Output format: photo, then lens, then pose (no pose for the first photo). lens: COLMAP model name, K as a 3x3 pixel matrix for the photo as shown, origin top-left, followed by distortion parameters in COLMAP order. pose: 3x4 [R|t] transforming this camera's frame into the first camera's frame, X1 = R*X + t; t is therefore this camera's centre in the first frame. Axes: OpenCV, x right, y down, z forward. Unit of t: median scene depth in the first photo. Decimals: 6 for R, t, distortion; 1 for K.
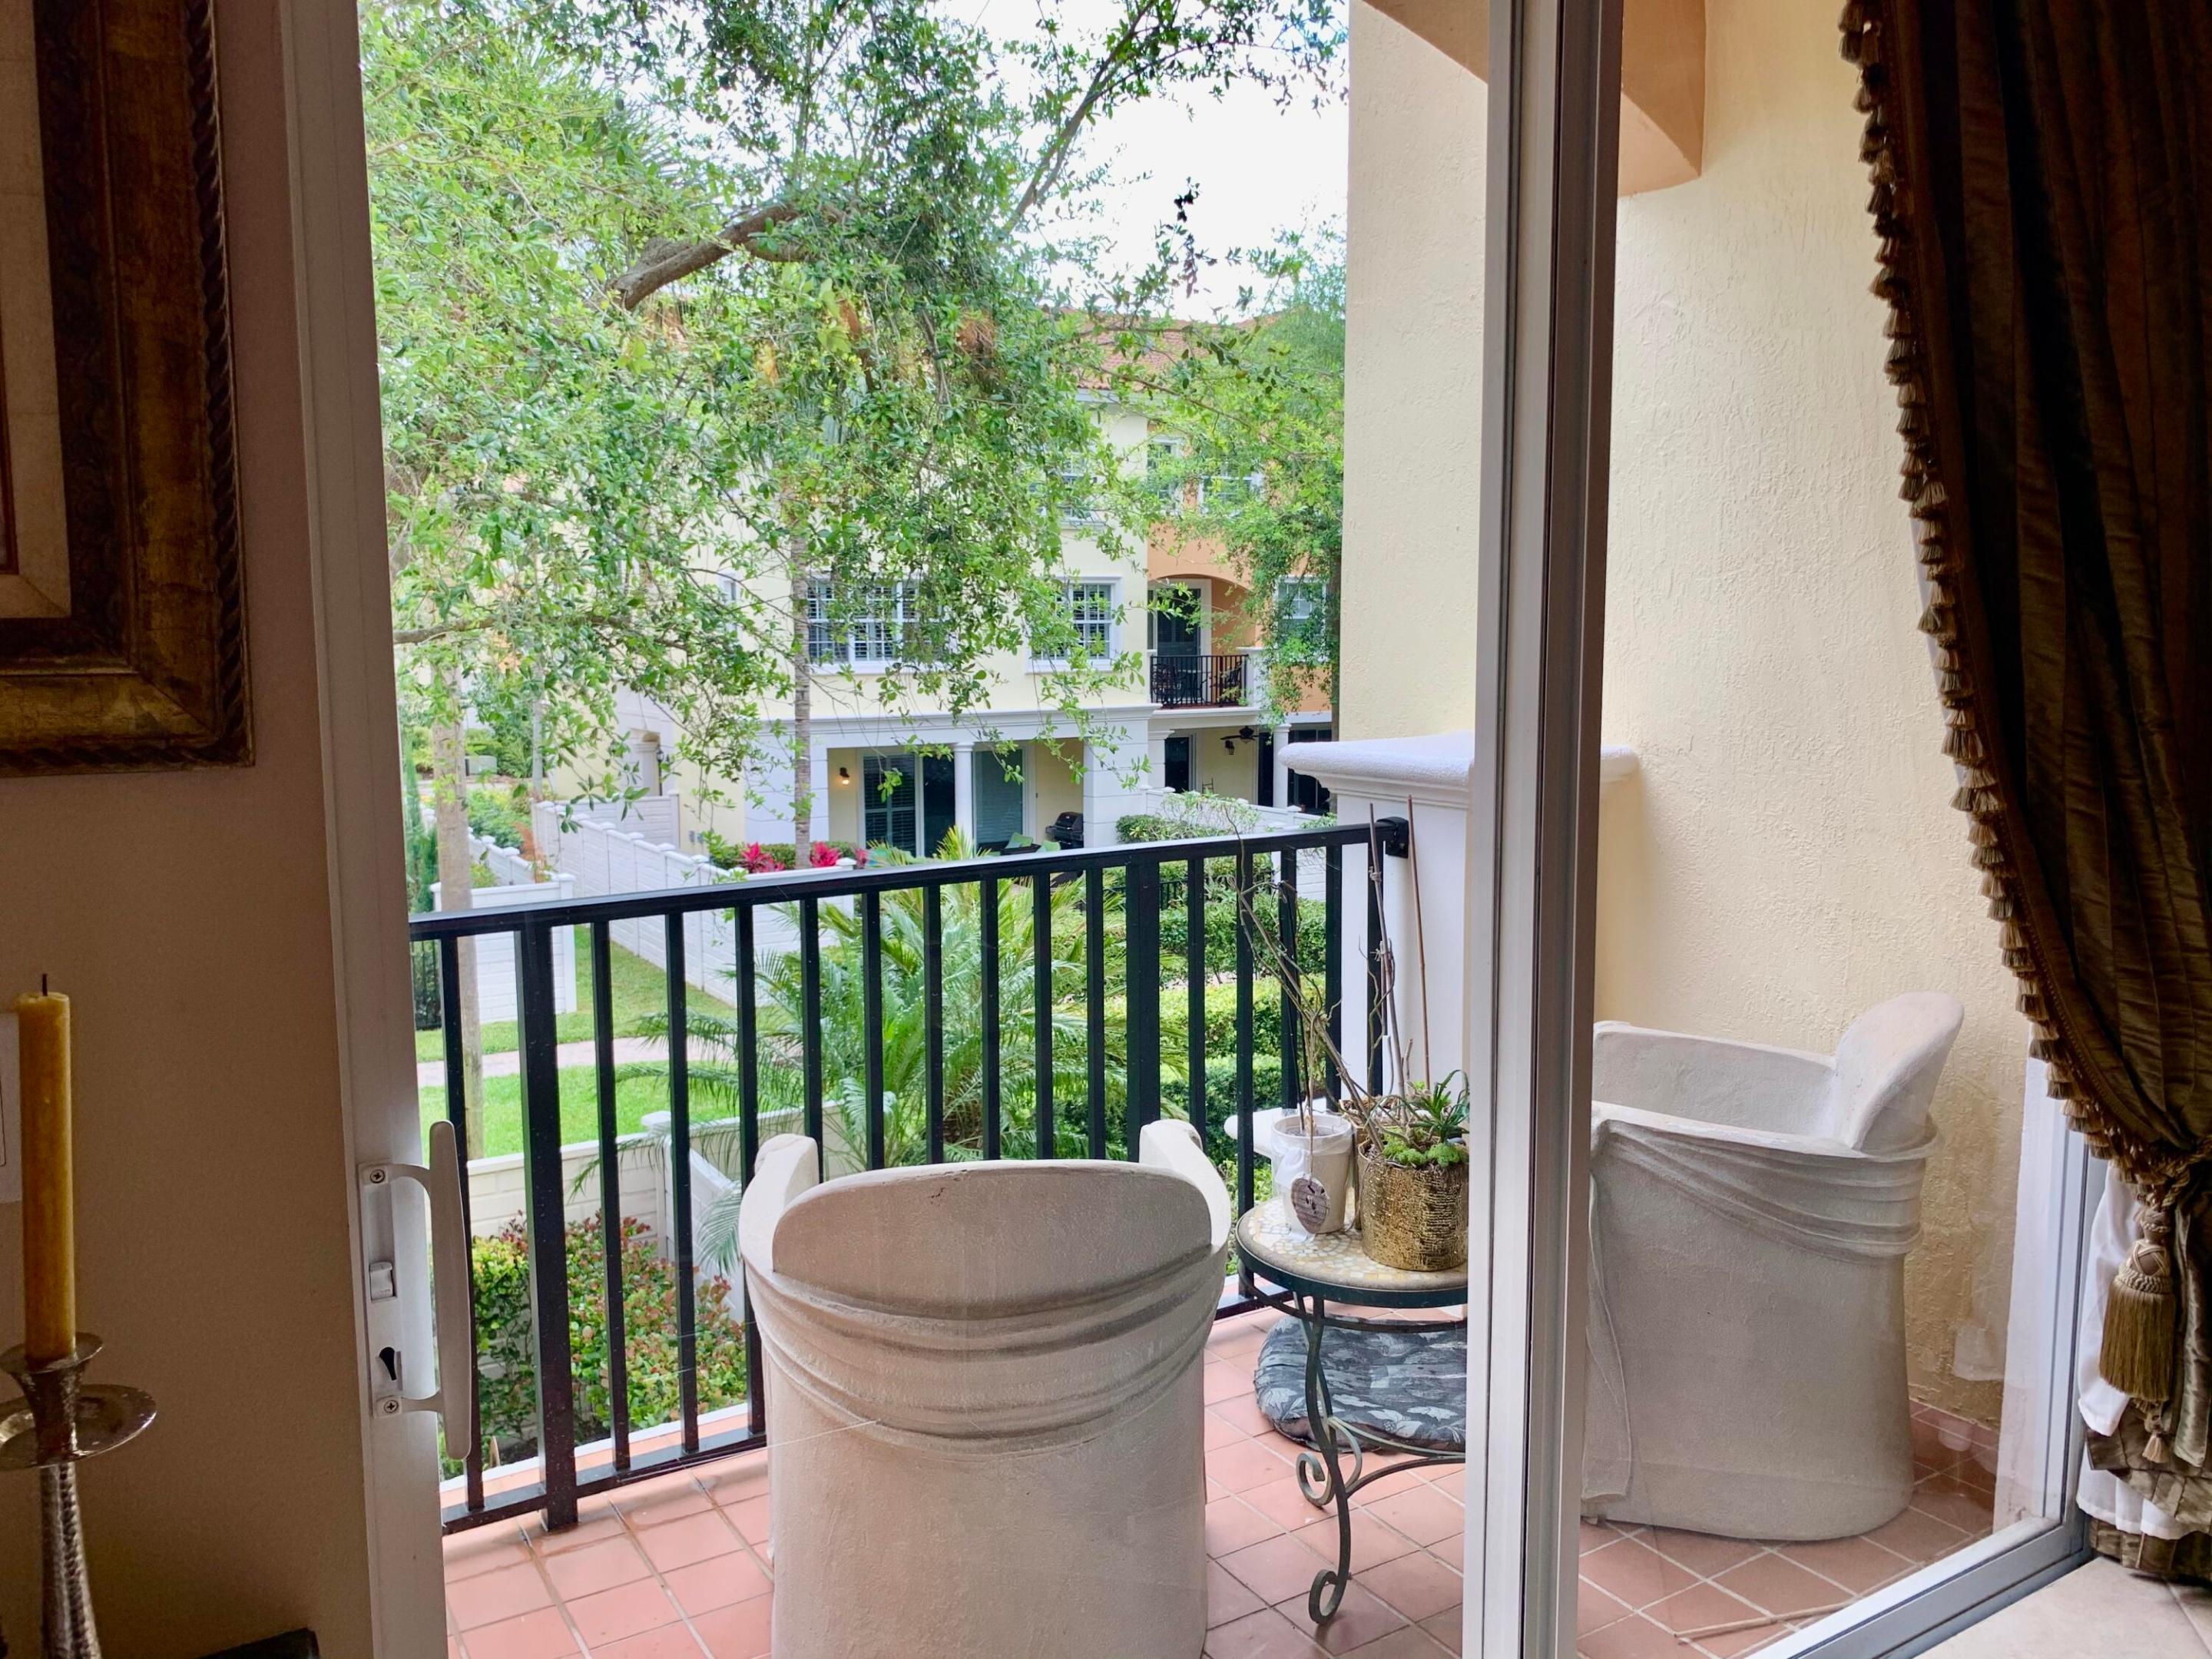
lens RADIAL K [[1691.2, 0, 1106.0], [0, 1691.2, 829.5], [0, 0, 1]] dist [0.005087, 0.000689]
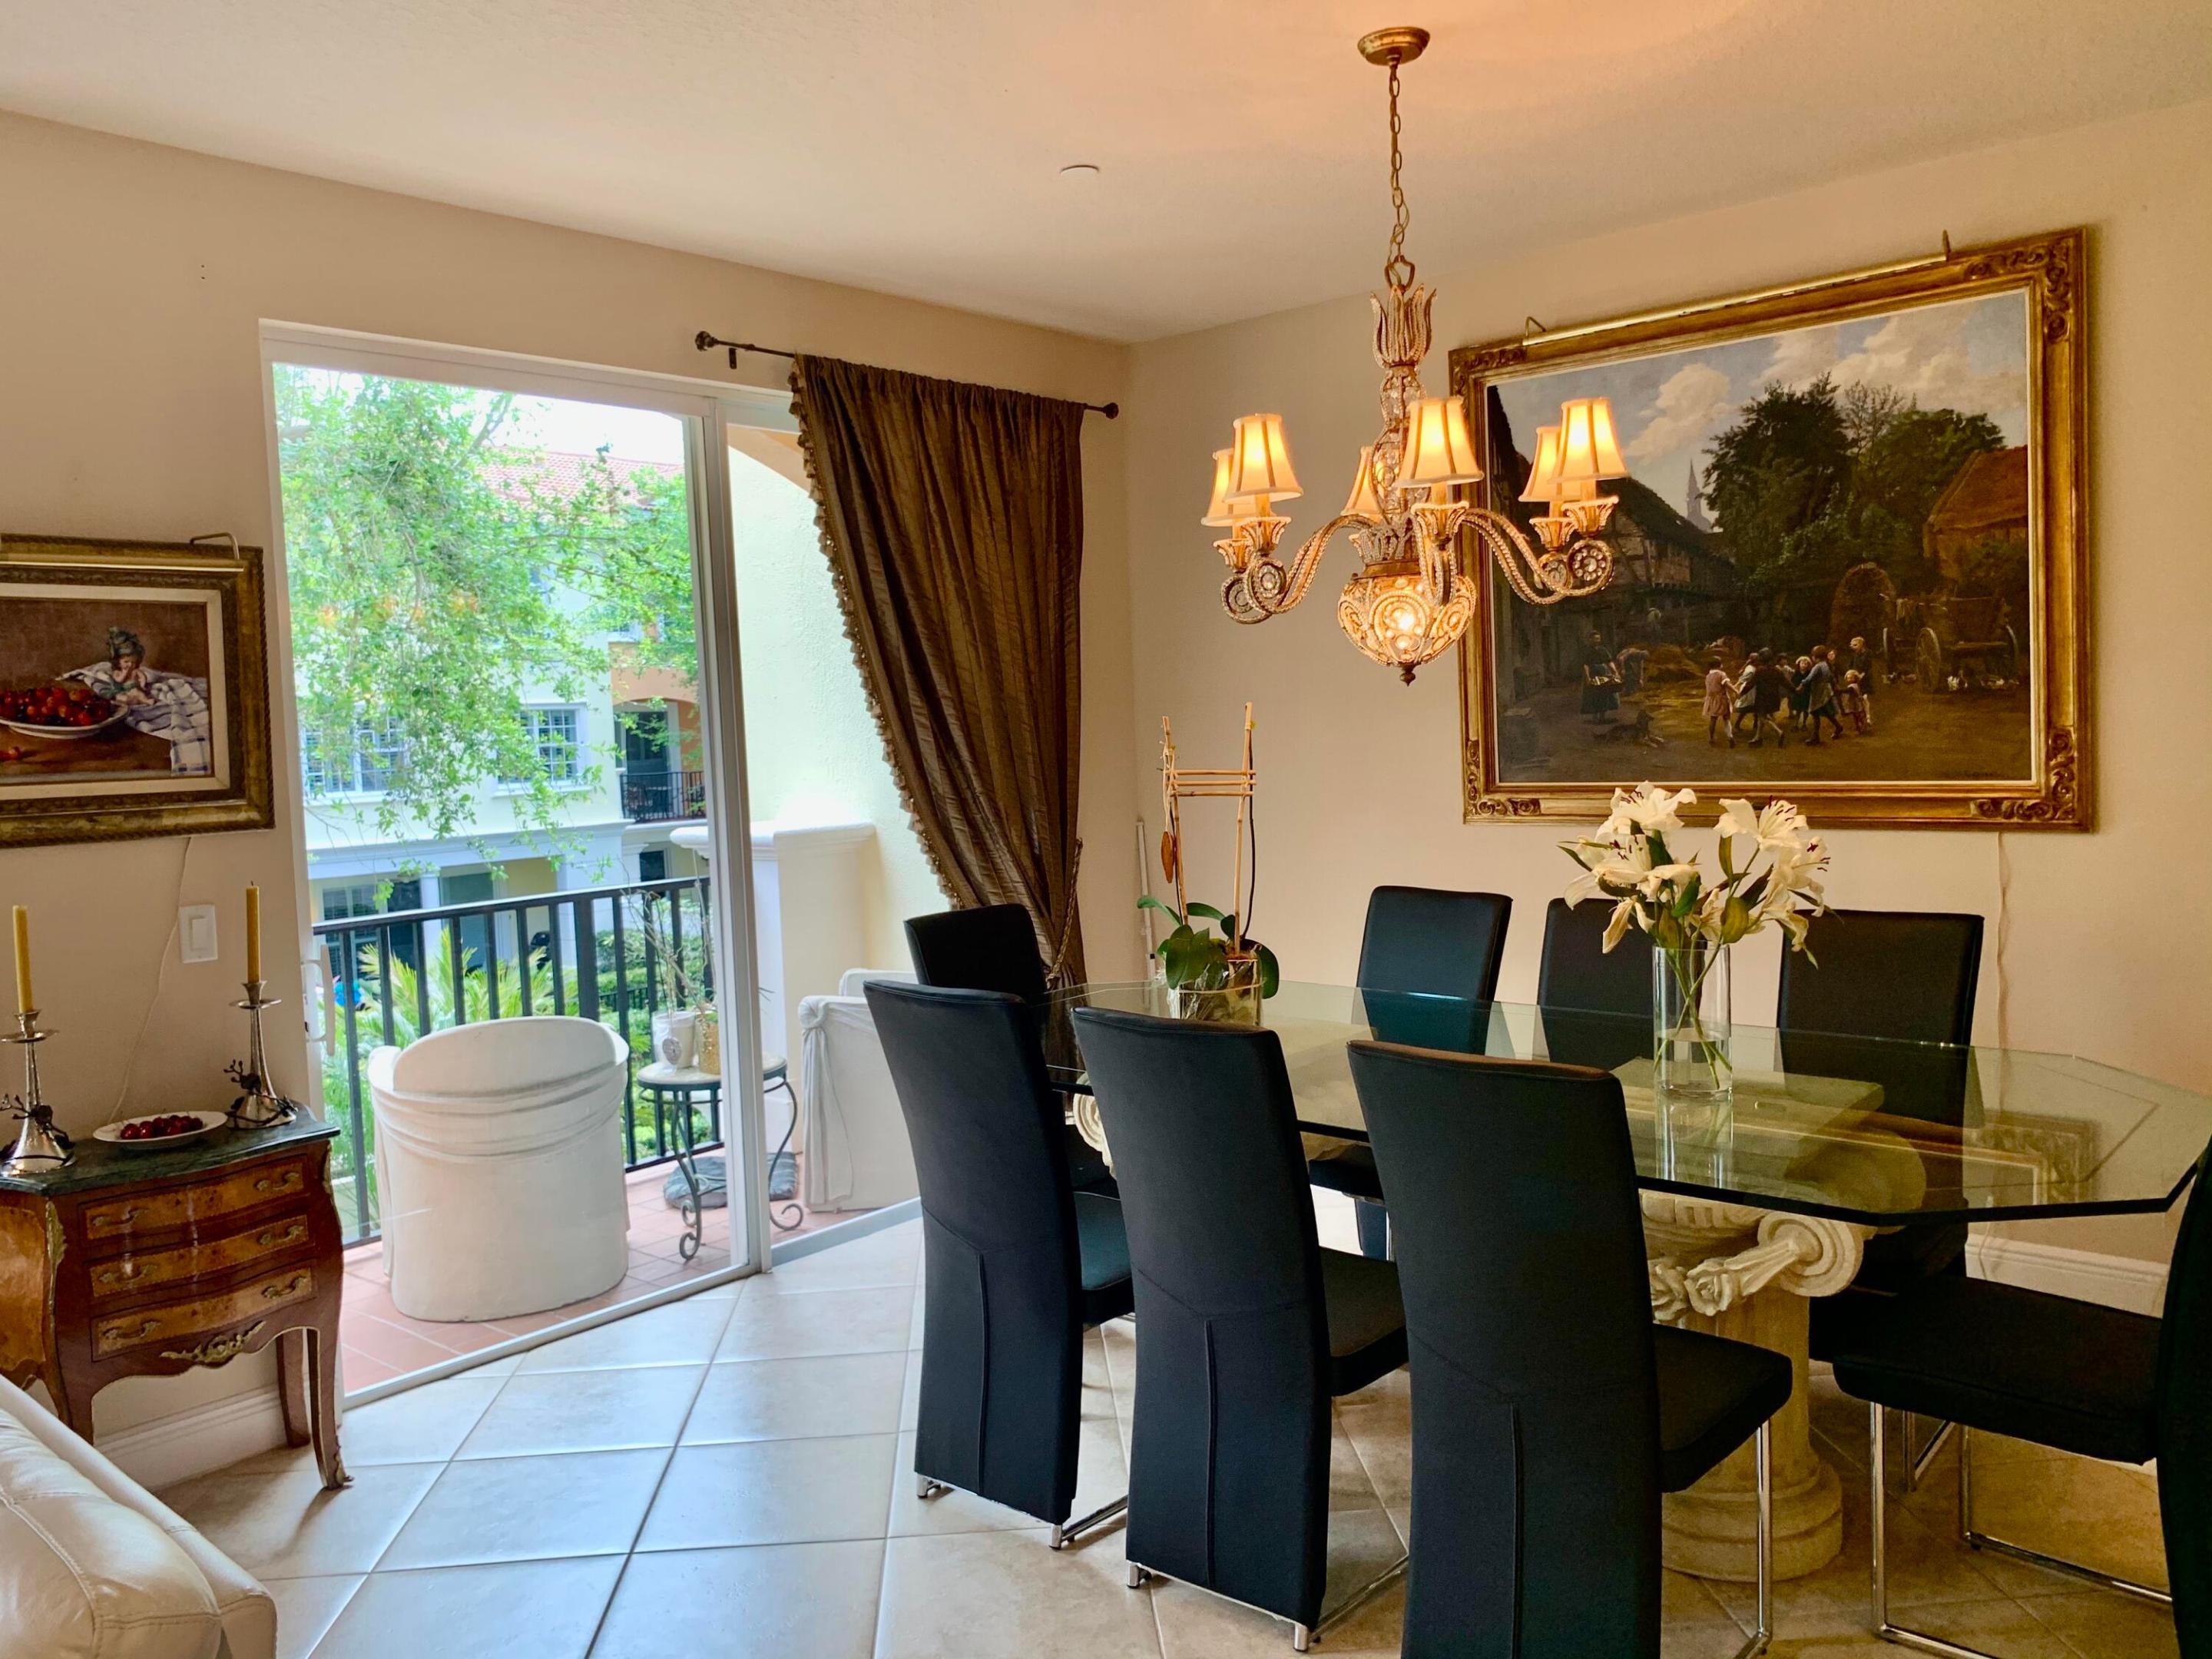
lens RADIAL K [[1675.2, 0, 1045.2], [0, 1675.2, 821.6], [0, 0, 1]] dist [0.203162, -0.501195]
pose [[0.963175, -0.051080, 0.263977, 0.011352], [0.069187, 0.995813, -0.059752, 0.038659], [-0.259820, 0.075816, 0.962676, -0.406242]]
